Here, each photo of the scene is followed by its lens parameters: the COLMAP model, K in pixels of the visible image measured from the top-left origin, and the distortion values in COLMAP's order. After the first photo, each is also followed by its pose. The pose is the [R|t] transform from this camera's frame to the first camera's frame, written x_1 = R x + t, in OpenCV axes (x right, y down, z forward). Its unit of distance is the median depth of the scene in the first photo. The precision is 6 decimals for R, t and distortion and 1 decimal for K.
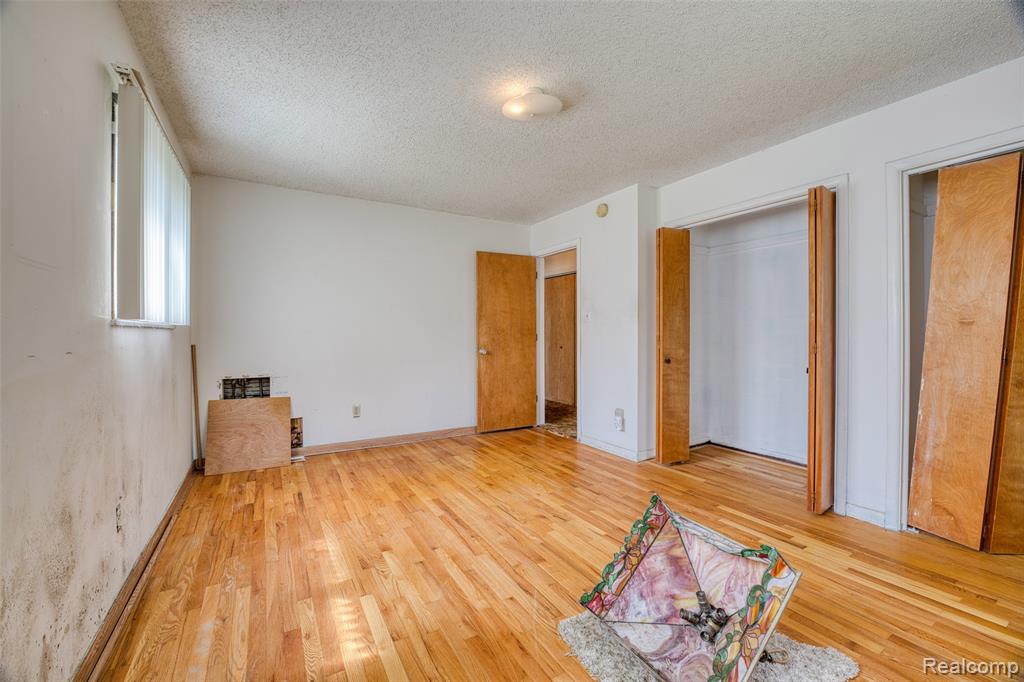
lens RADIAL K [[426.8, 0, 499.5], [0, 426.8, 338.8], [0, 0, 1]] dist [-0.023888, 0.000254]
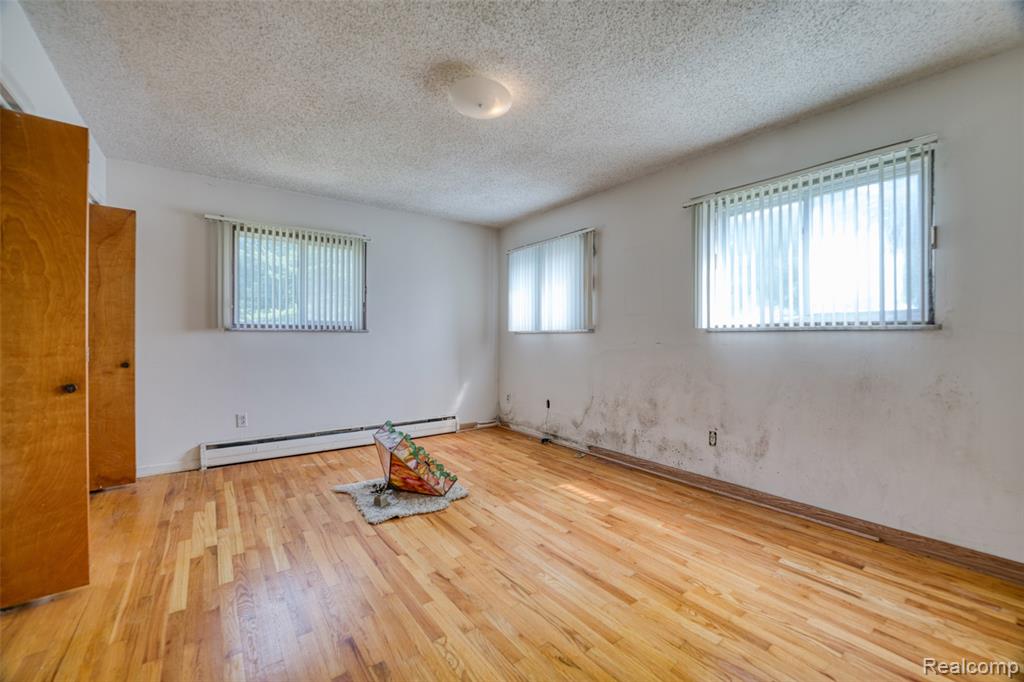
lens RADIAL K [[426.8, 0, 499.5], [0, 426.8, 338.8], [0, 0, 1]] dist [-0.023888, 0.000254]
pose [[-0.995714, -0.002146, -0.092461, 0.124336], [-0.003292, 0.999920, 0.012251, -0.015328], [0.092428, 0.012503, -0.995641, 1.965210]]
